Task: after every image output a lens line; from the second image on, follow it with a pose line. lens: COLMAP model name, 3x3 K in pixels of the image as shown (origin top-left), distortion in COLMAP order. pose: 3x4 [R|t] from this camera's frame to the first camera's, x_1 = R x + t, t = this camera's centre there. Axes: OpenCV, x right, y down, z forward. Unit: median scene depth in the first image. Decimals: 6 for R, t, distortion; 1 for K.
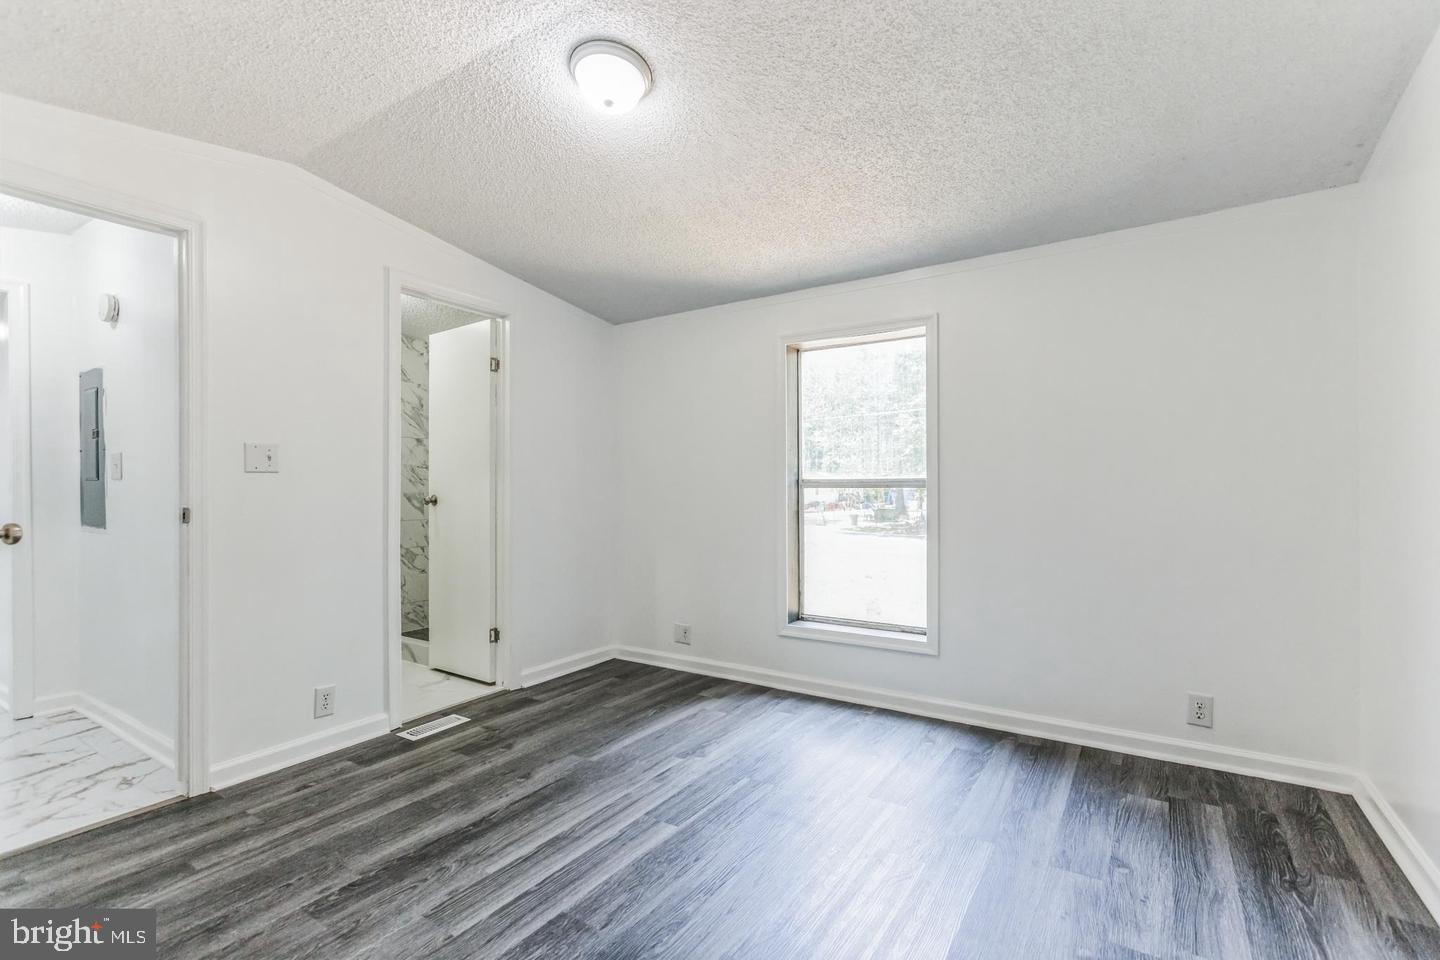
lens RADIAL K [[656.6, 0, 724.3], [0, 656.6, 485.0], [0, 0, 1]] dist [0.000978, -0.000626]
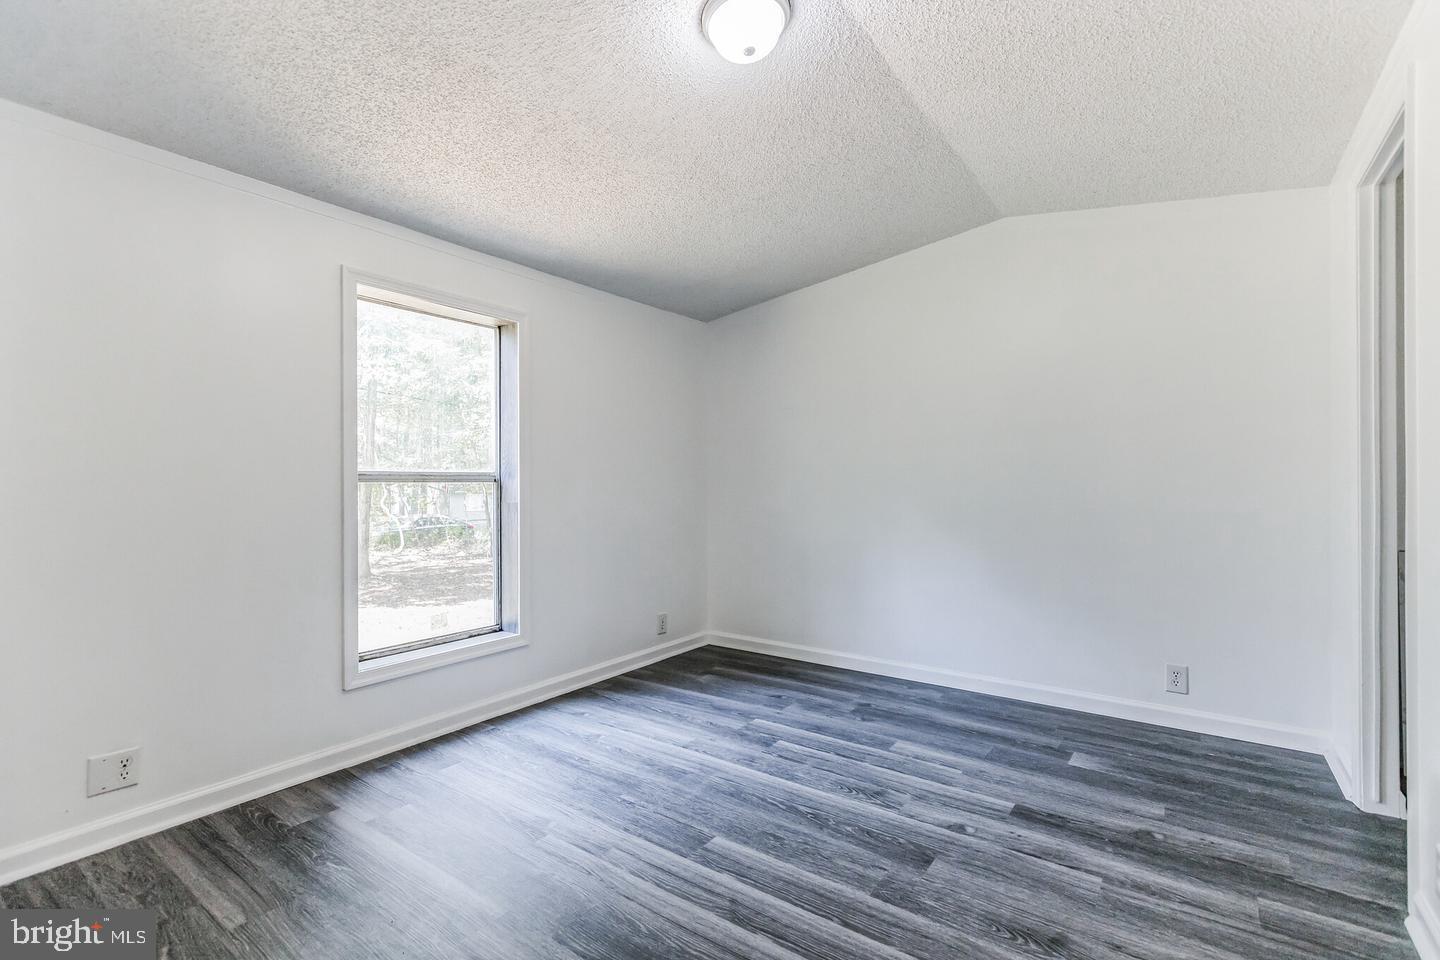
lens RADIAL K [[656.6, 0, 724.3], [0, 656.6, 485.0], [0, 0, 1]] dist [0.000978, -0.000626]
pose [[0.045689, -0.000525, 0.998956, -0.829830], [0.004438, 0.999990, 0.000323, 0.011543], [-0.998946, 0.004419, 0.045691, 0.770595]]
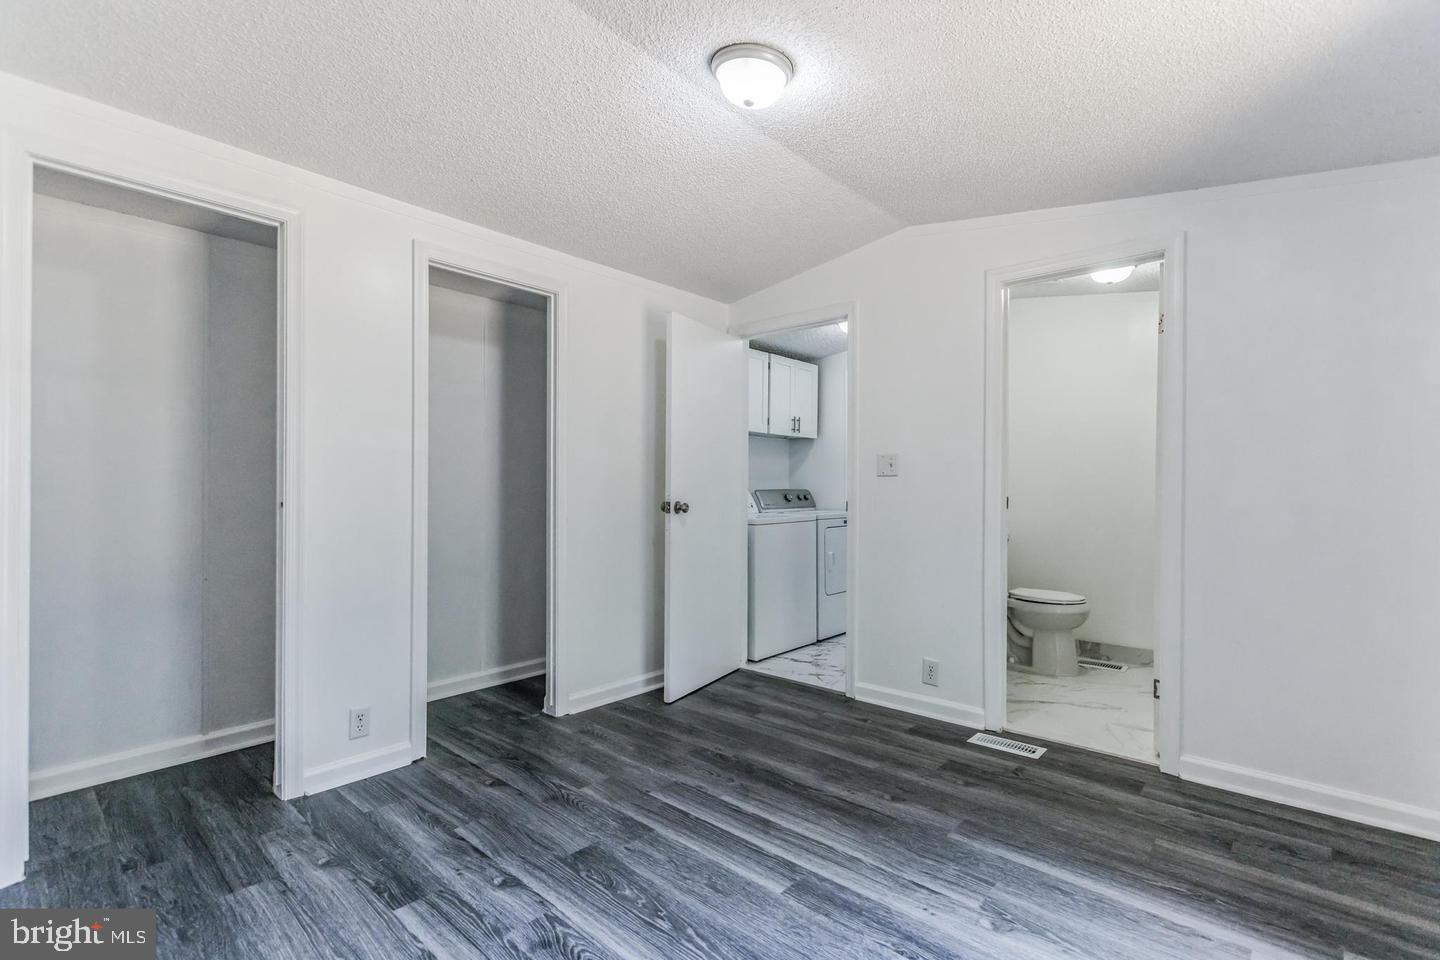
lens RADIAL K [[656.6, 0, 724.3], [0, 656.6, 485.0], [0, 0, 1]] dist [0.000978, -0.000626]
pose [[-0.148520, 0.002888, -0.988905, 0.631561], [-0.002366, 0.999992, 0.003276, -0.005344], [0.988907, 0.002826, -0.148512, 0.860803]]
